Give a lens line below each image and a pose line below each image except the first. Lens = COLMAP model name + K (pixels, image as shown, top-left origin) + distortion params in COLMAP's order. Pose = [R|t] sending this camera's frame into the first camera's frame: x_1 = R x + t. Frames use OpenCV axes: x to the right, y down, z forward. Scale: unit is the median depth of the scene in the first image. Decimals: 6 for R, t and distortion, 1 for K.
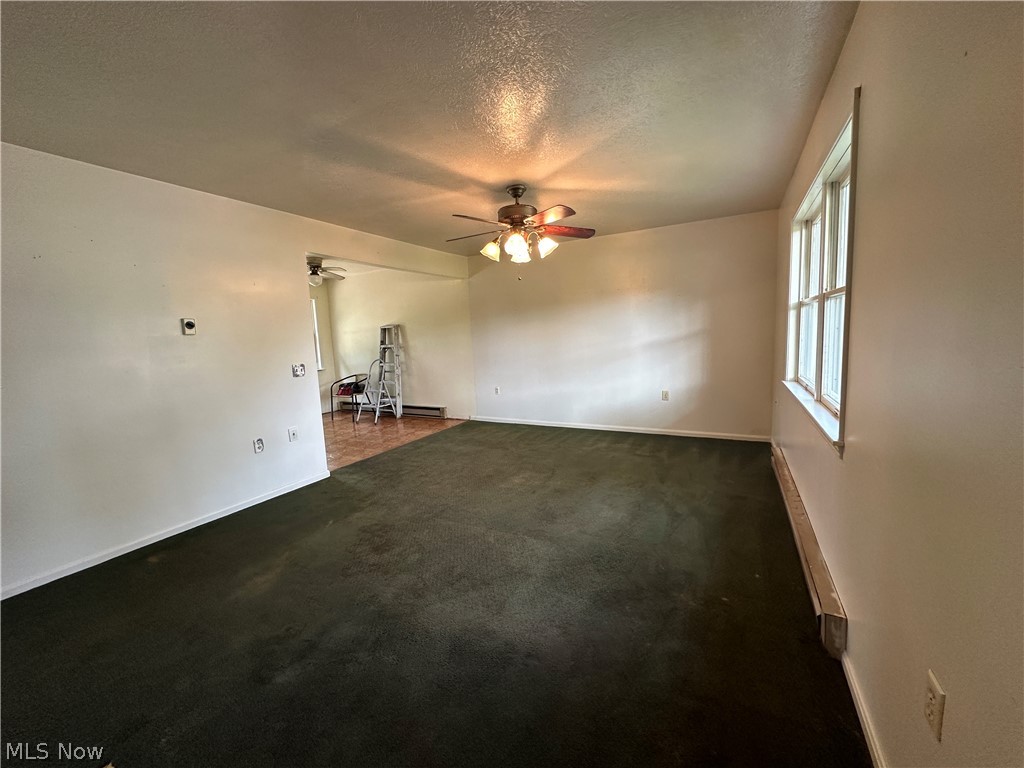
lens RADIAL K [[409.8, 0, 509.7], [0, 409.8, 384.9], [0, 0, 1]] dist [-0.001346, 0.000479]
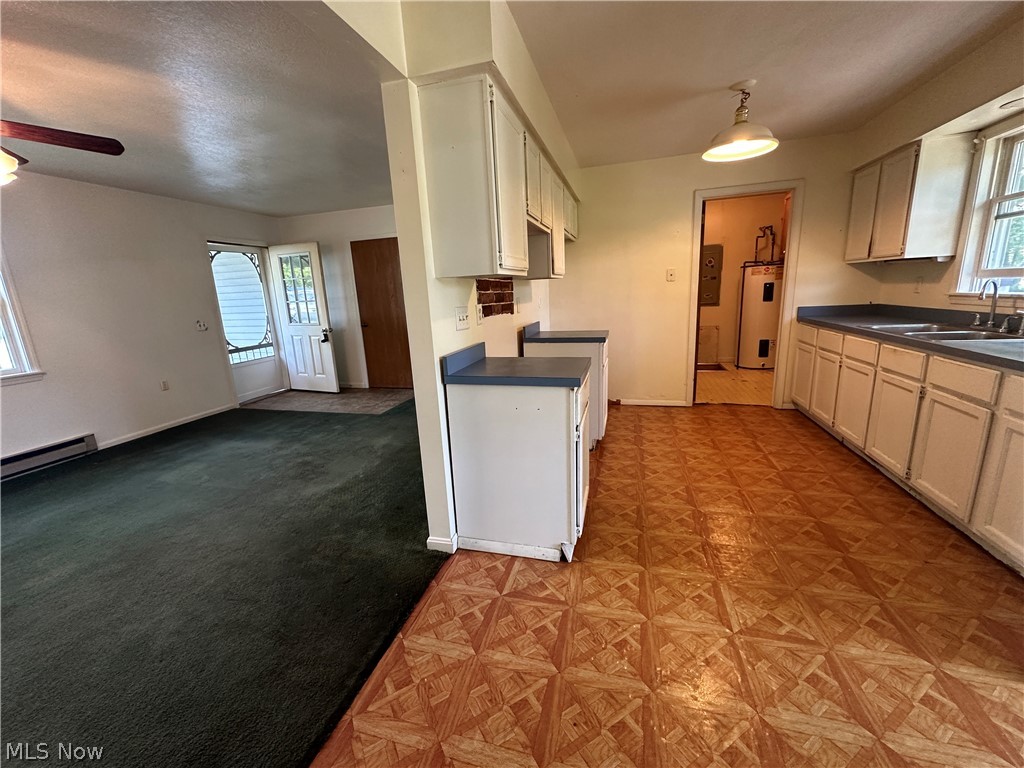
lens RADIAL K [[409.8, 0, 509.4], [0, 409.8, 382.8], [0, 0, 1]] dist [-0.001346, 0.000479]
pose [[-0.972078, 0.135425, -0.191634, -0.558731], [0.062183, 0.936127, 0.346122, -0.188101], [0.226267, 0.324541, -0.918410, 1.720955]]
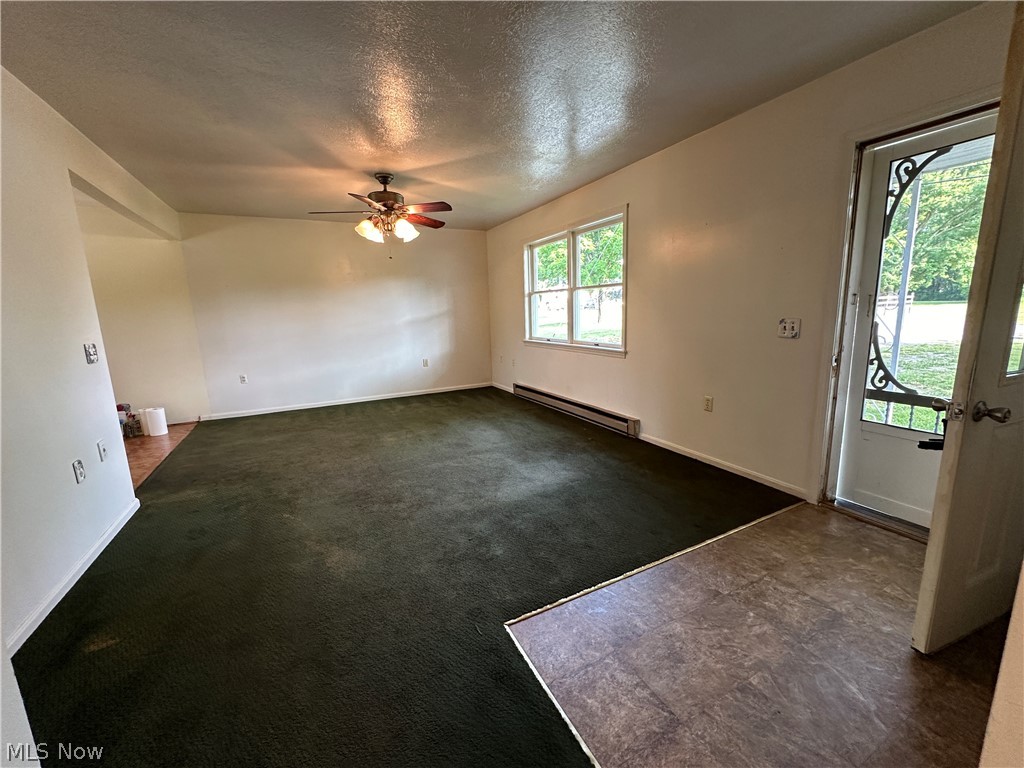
lens RADIAL K [[409.8, 0, 515.3], [0, 409.8, 381.0], [0, 0, 1]] dist [-0.001346, 0.000479]
pose [[0.564241, -0.117016, 0.817275, -0.739637], [0.110089, 0.991729, 0.065989, 0.043624], [-0.818237, 0.052739, 0.572456, 0.083493]]
